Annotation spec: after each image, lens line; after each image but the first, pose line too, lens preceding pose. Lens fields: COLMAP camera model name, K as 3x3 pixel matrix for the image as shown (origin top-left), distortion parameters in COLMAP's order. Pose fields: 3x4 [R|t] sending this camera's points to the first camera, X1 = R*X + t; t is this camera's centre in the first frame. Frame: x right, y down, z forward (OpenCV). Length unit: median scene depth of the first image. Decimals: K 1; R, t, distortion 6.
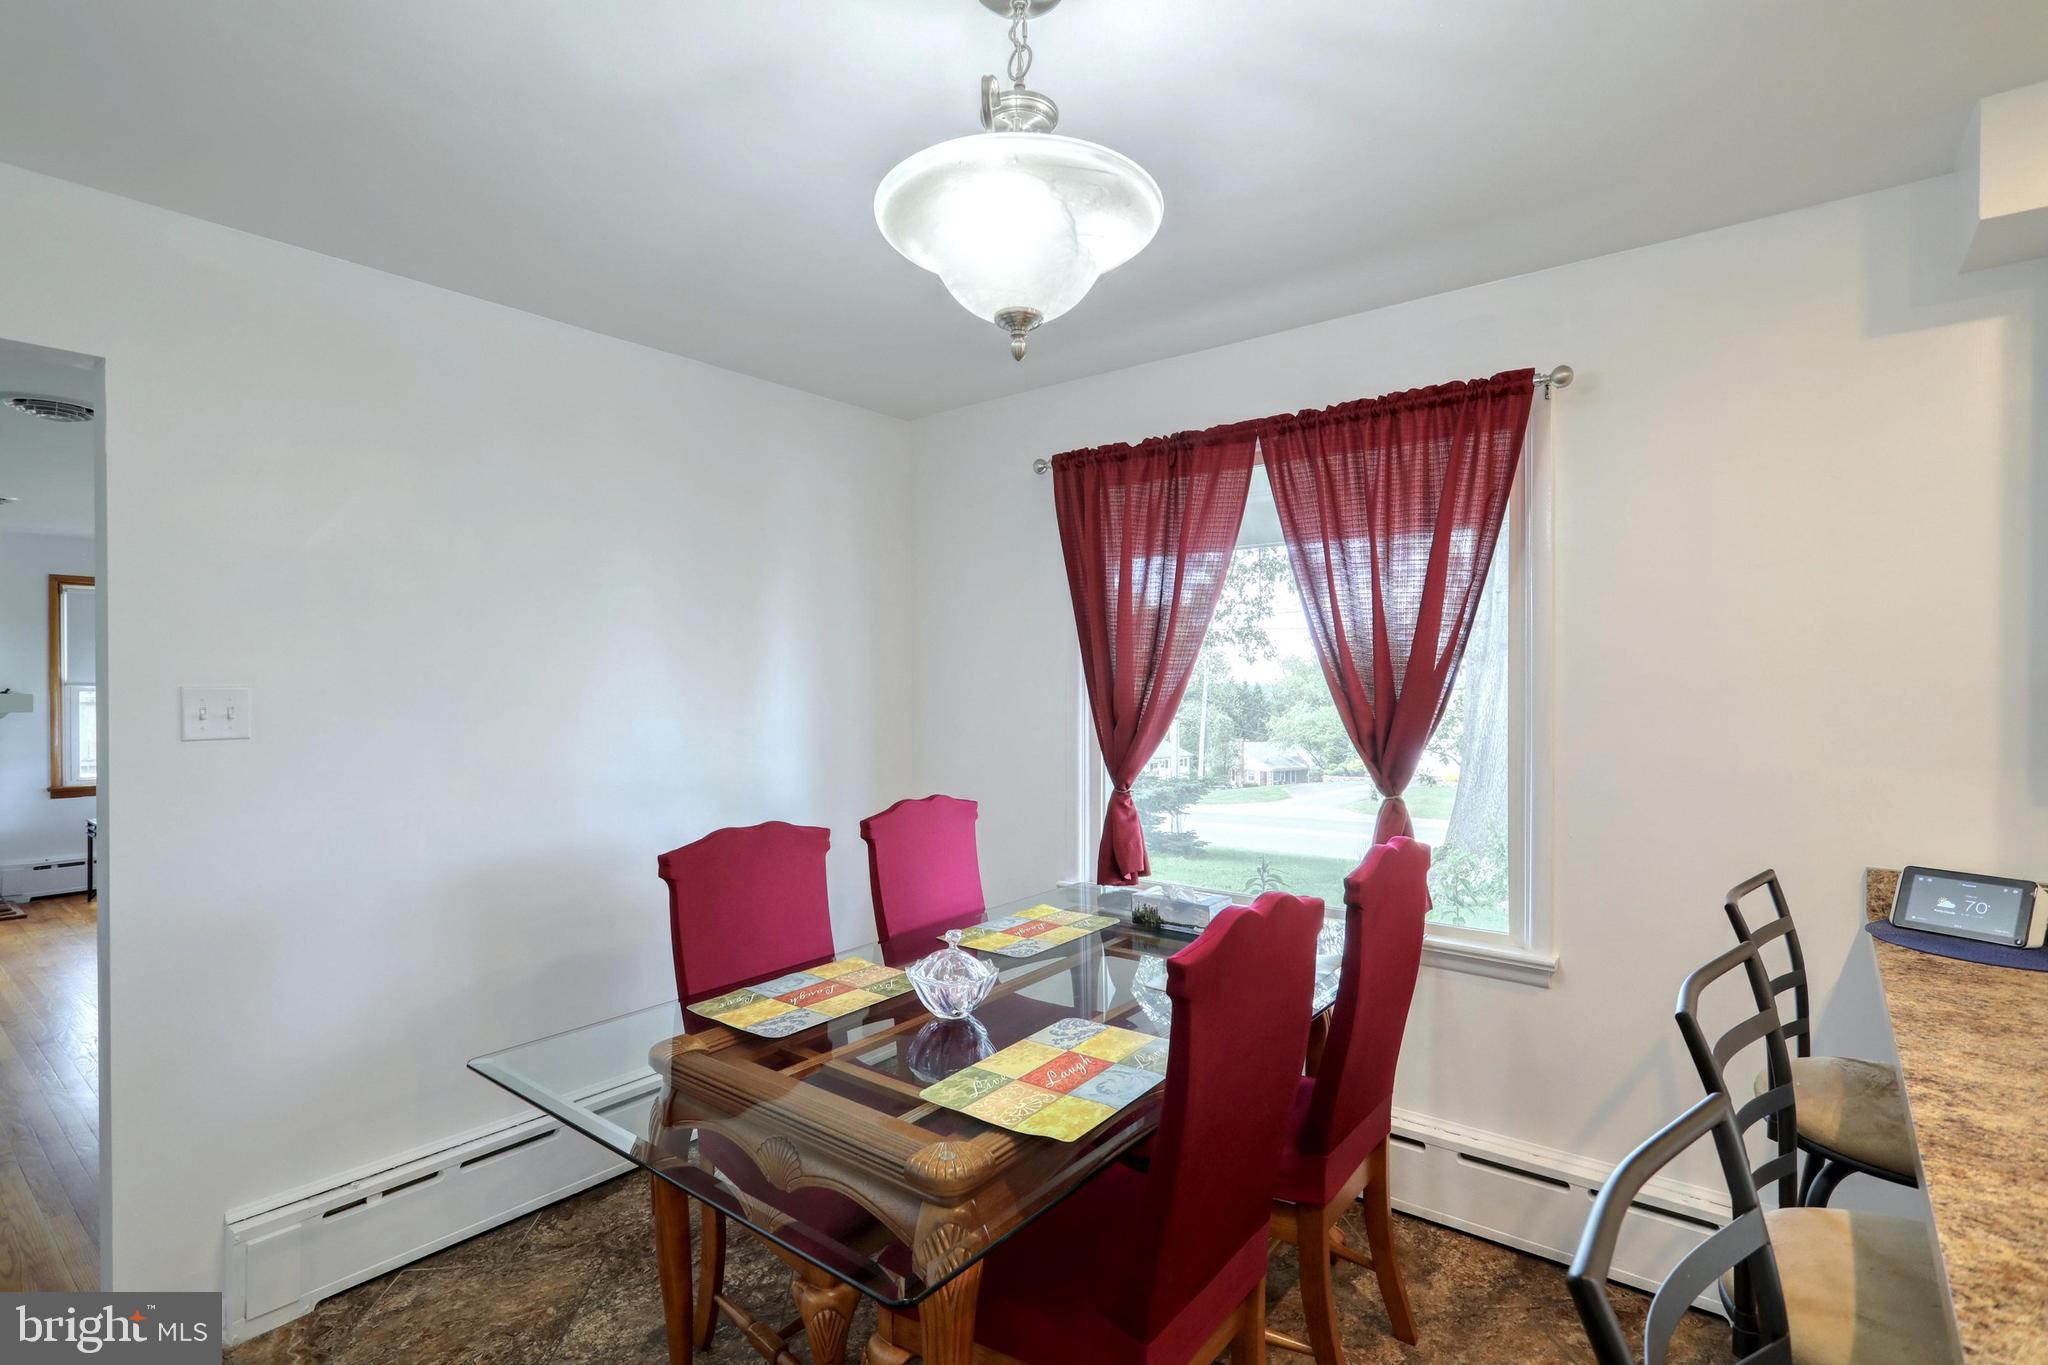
lens RADIAL K [[979.1, 0, 1028.0], [0, 979.1, 691.4], [0, 0, 1]] dist [-0.003120, 0.002623]
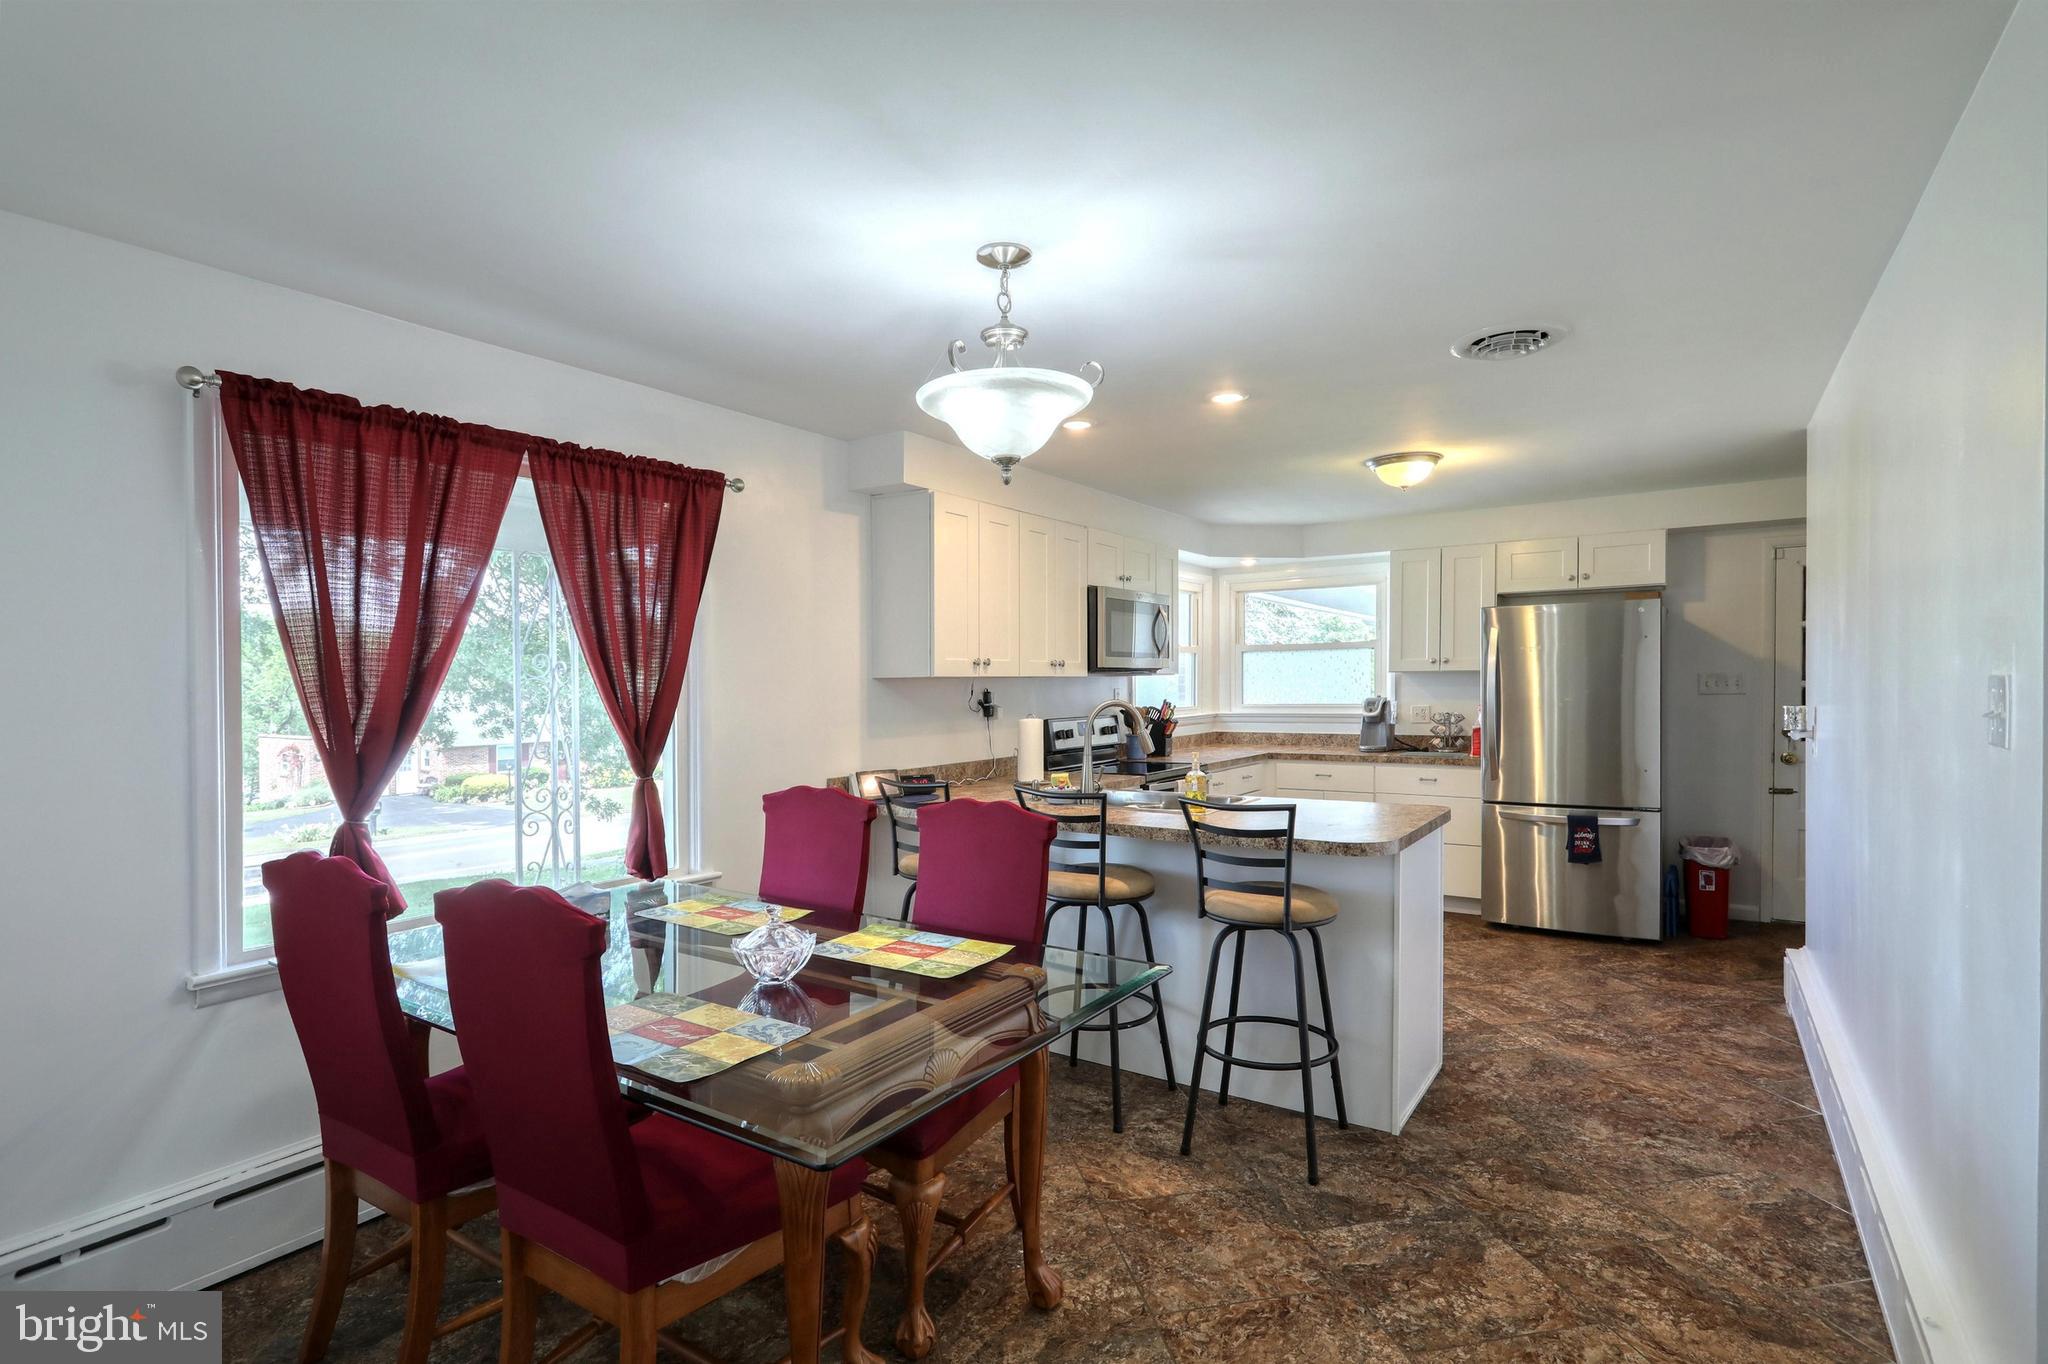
lens RADIAL K [[979.1, 0, 1019.9], [0, 979.1, 721.1], [0, 0, 1]] dist [-0.003120, 0.002623]
pose [[-0.068822, -0.036980, 0.996943, -1.208164], [0.023728, 0.998969, 0.038693, -0.002675], [-0.997347, 0.026318, -0.067874, 0.795434]]
